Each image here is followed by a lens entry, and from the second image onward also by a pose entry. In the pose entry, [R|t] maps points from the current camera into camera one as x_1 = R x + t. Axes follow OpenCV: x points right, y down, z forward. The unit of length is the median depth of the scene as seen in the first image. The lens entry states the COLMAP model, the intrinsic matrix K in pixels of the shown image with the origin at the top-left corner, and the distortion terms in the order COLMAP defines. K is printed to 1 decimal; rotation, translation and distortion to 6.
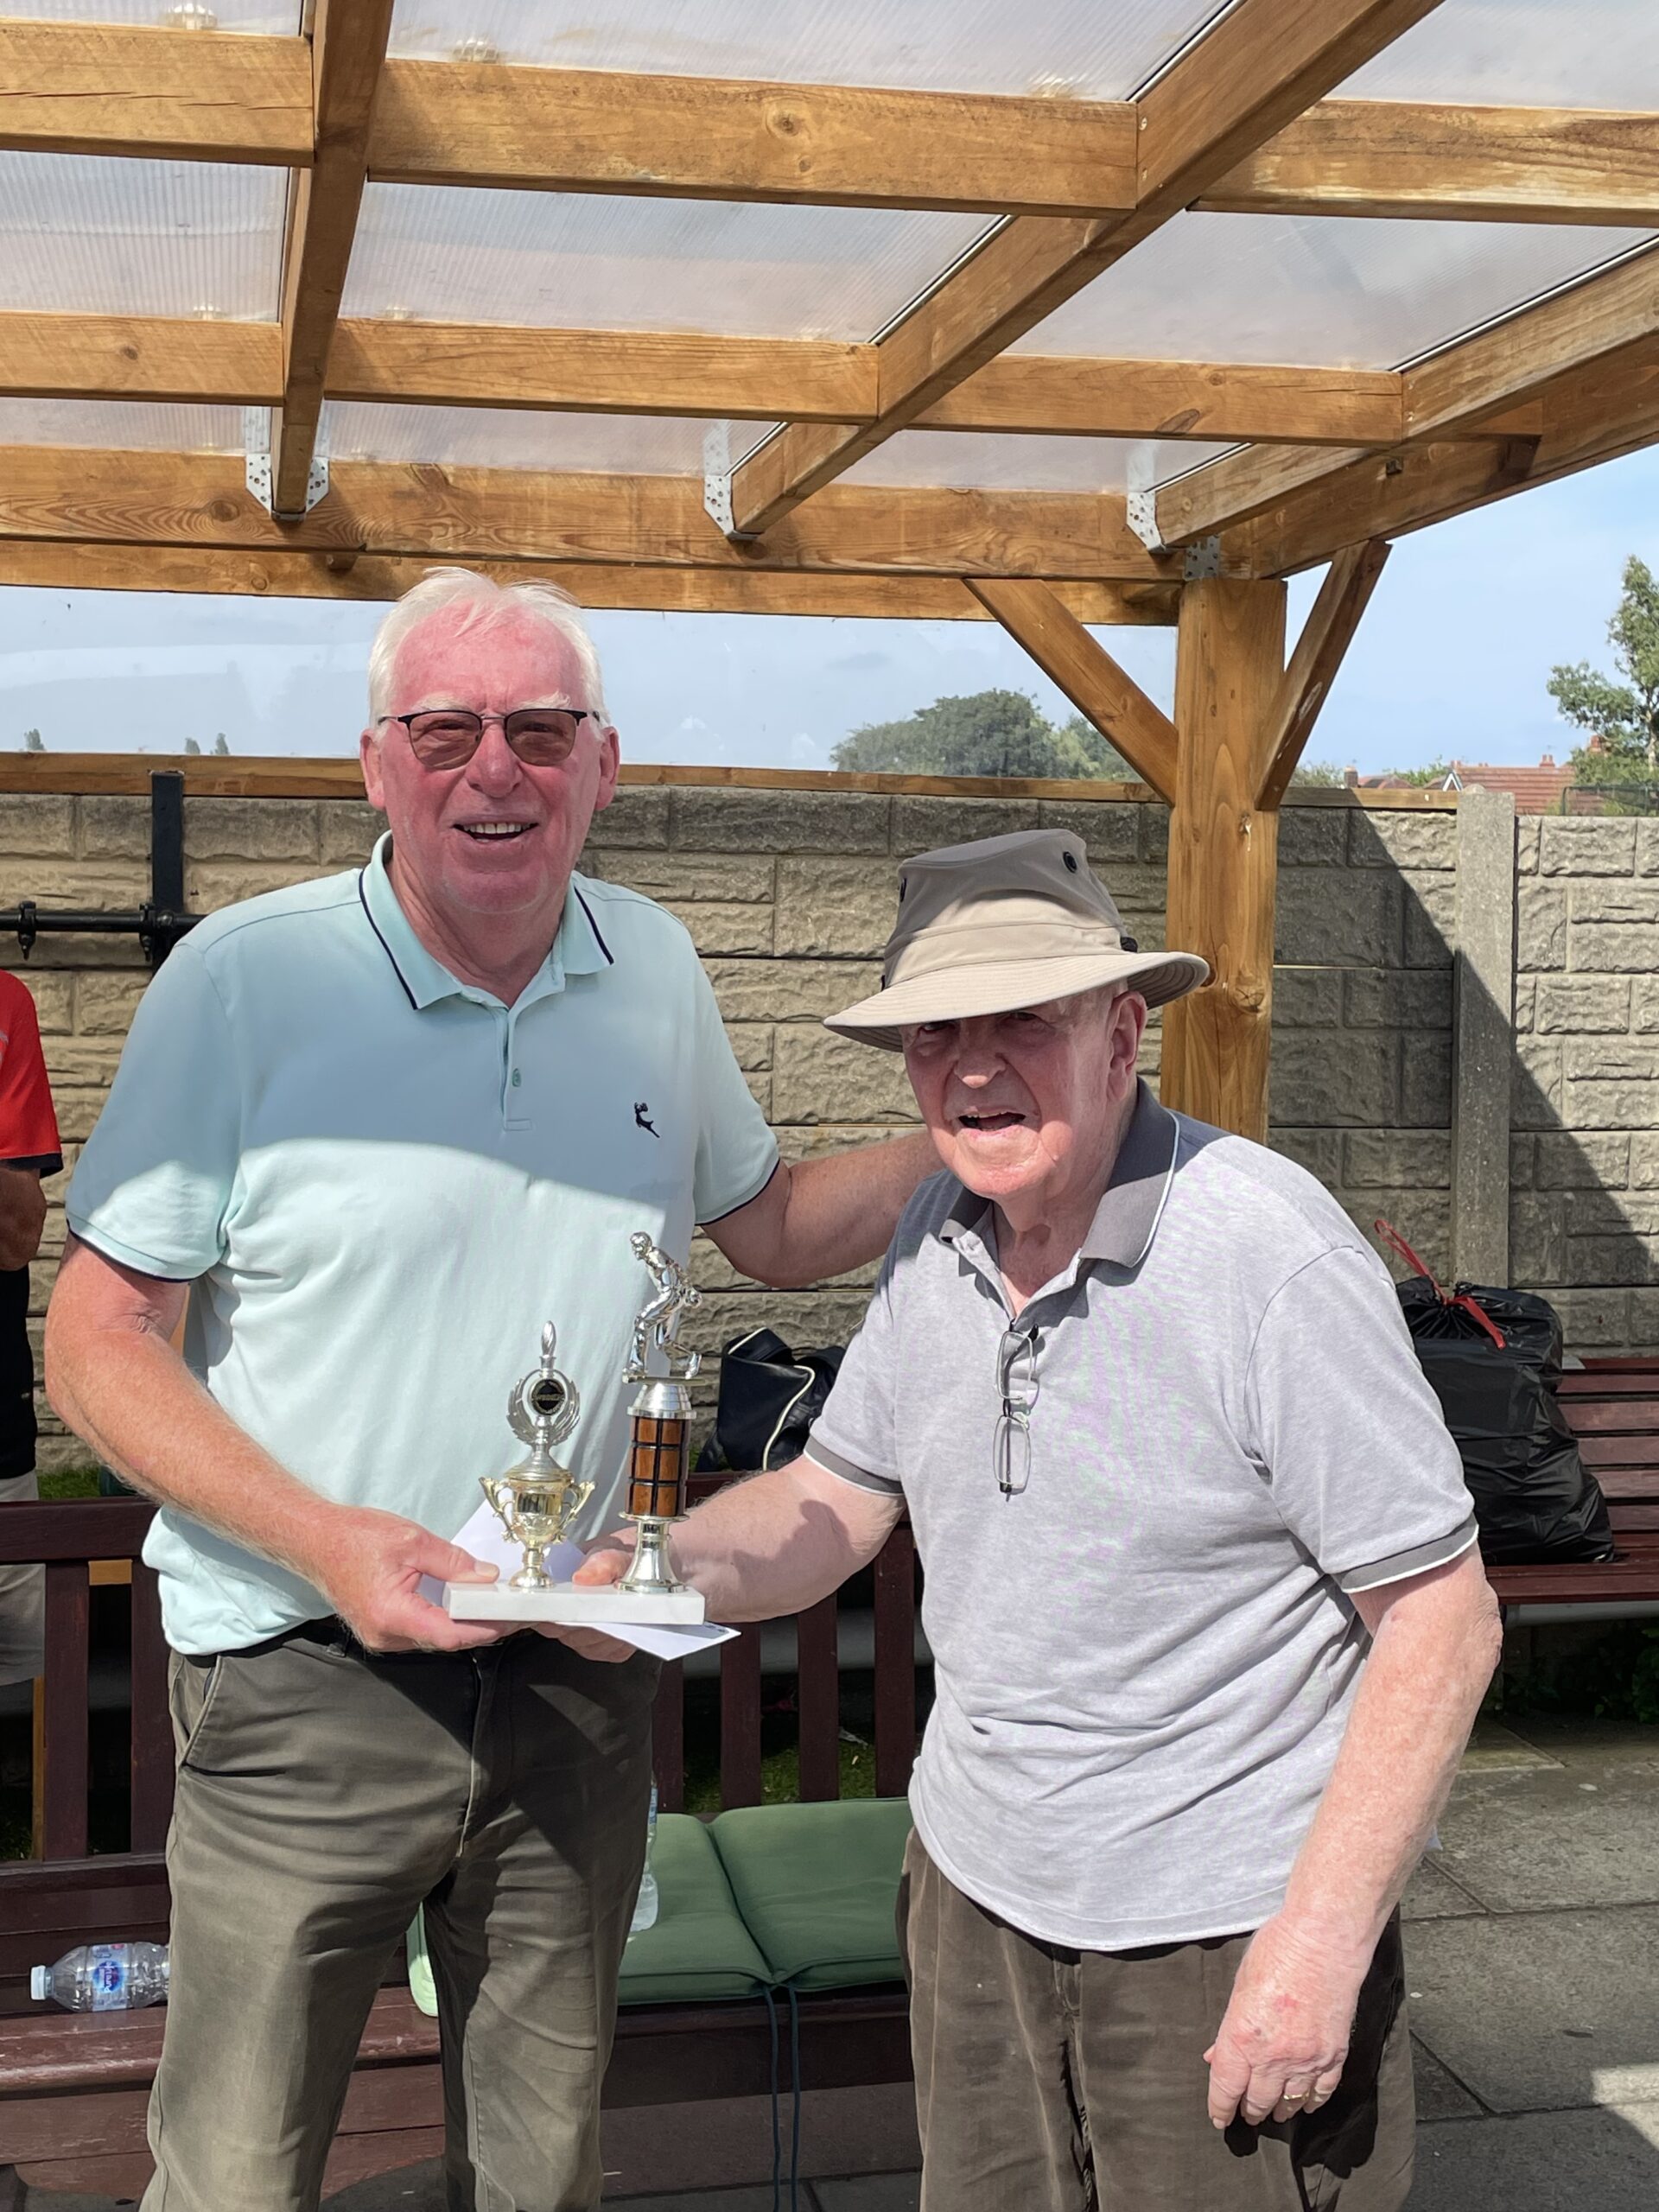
lens RADIAL K [[2810.9, 0, 827.0], [0, 2810.9, 1077.7], [0, 0, 1]] dist [0.076390, 0.000000]
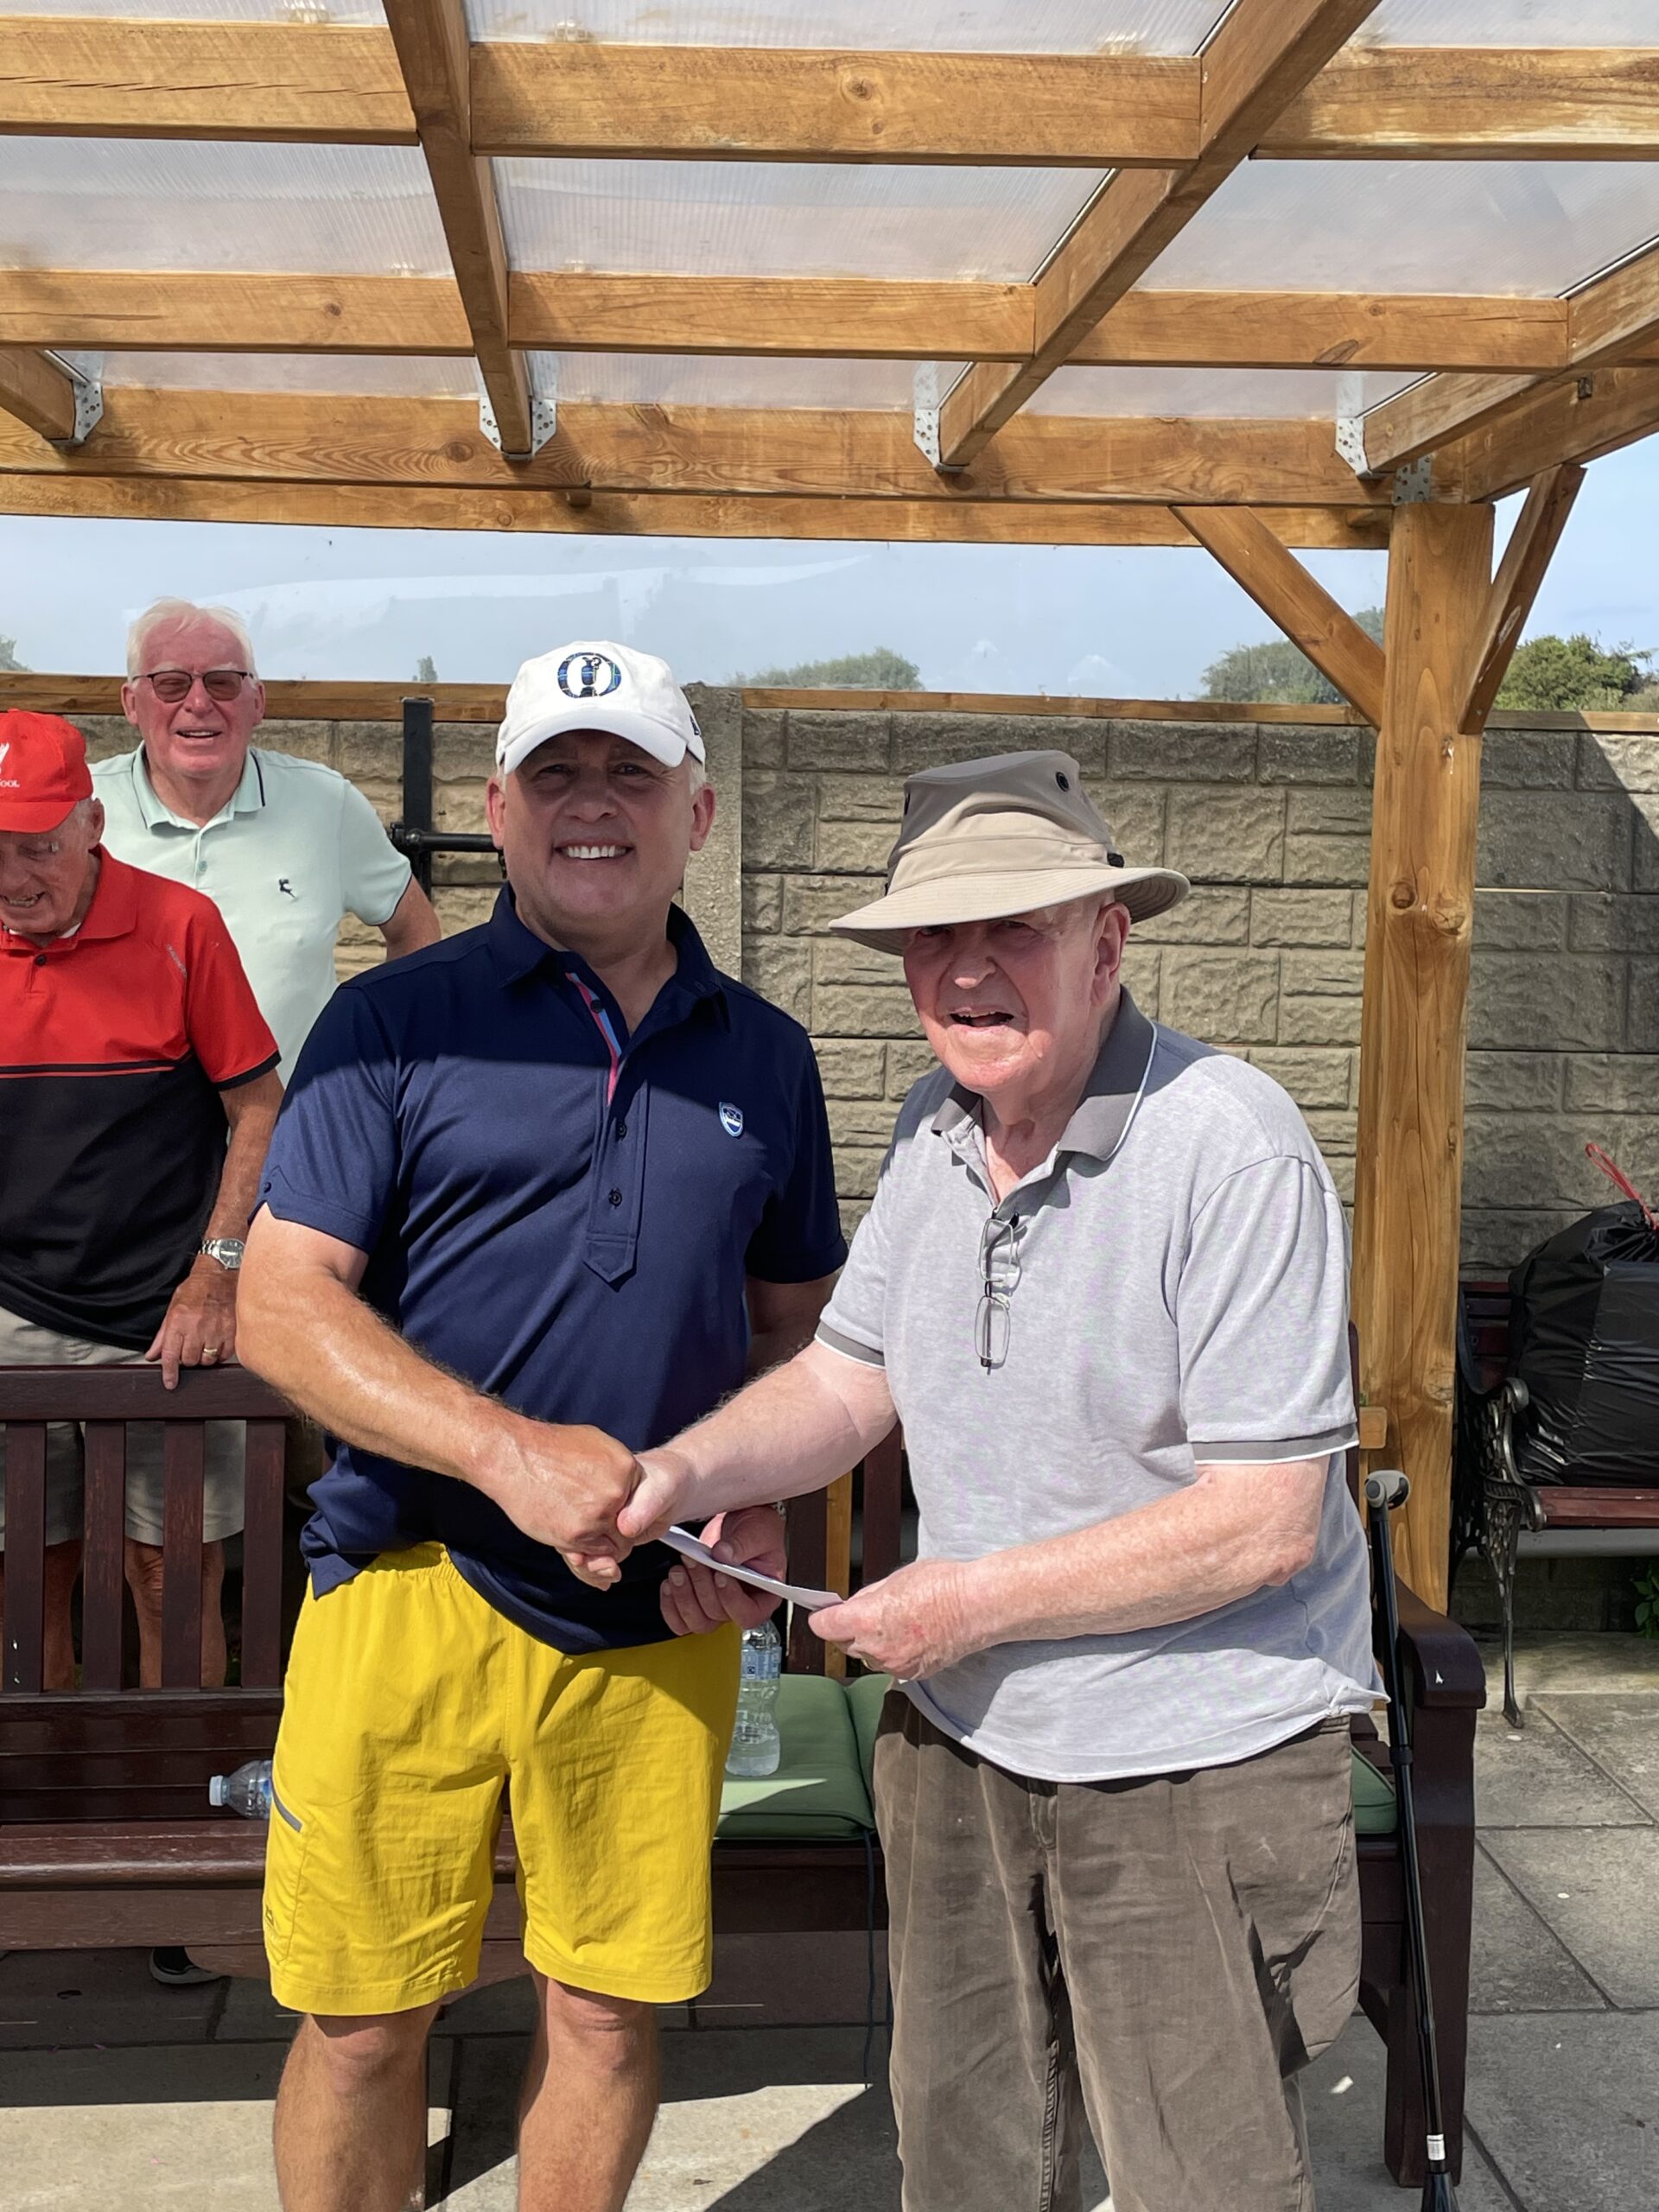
lens RADIAL K [[2810.9, 0, 811.7], [0, 2810.9, 1075.0], [0, 0, 1]] dist [0.076390, 0.000000]
pose [[0.990651, 0.017259, -0.135324, 0.065180], [-0.013787, 0.999552, 0.026555, 0.003677], [0.135721, -0.024441, 0.990446, -0.038648]]
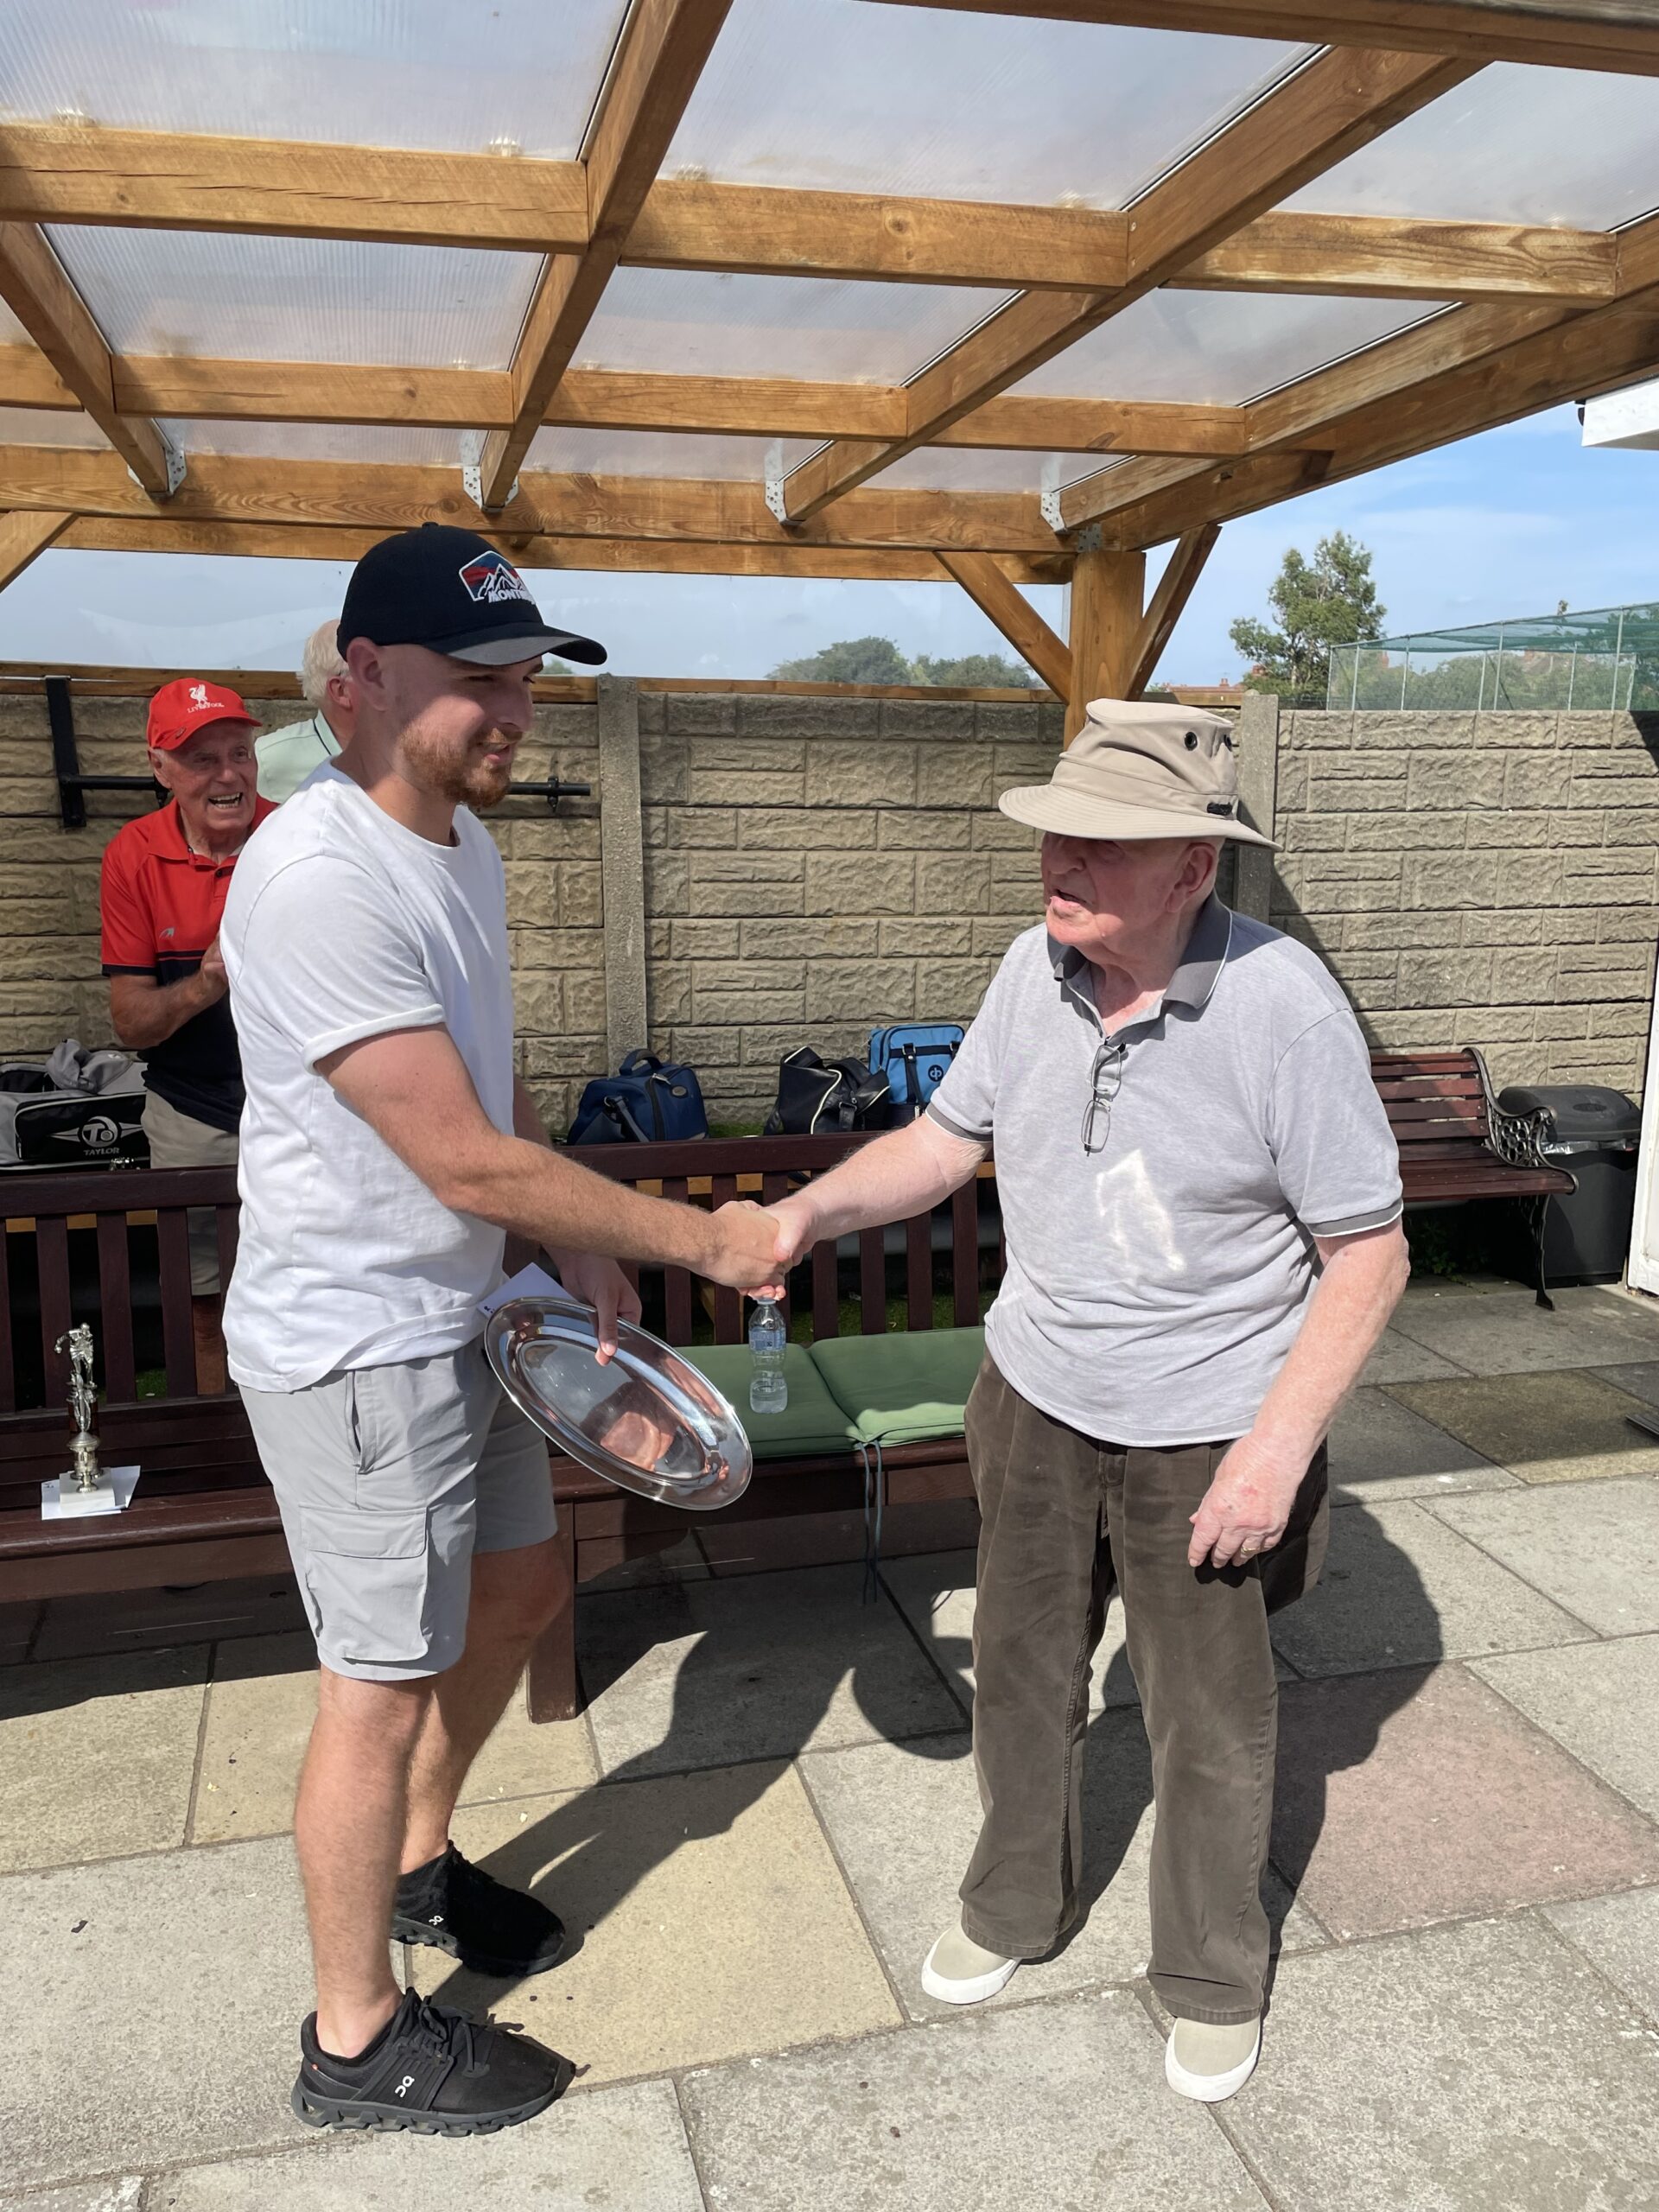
lens RADIAL K [[1790.4, 0, 835.1], [0, 1790.4, 1106.0], [0, 0, 1]] dist [0.062768, -0.047274]
pose [[0.999113, -0.015244, 0.039256, -0.050246], [0.010525, 0.992990, 0.117729, 0.005014], [-0.040775, -0.117212, 0.992270, 0.003557]]
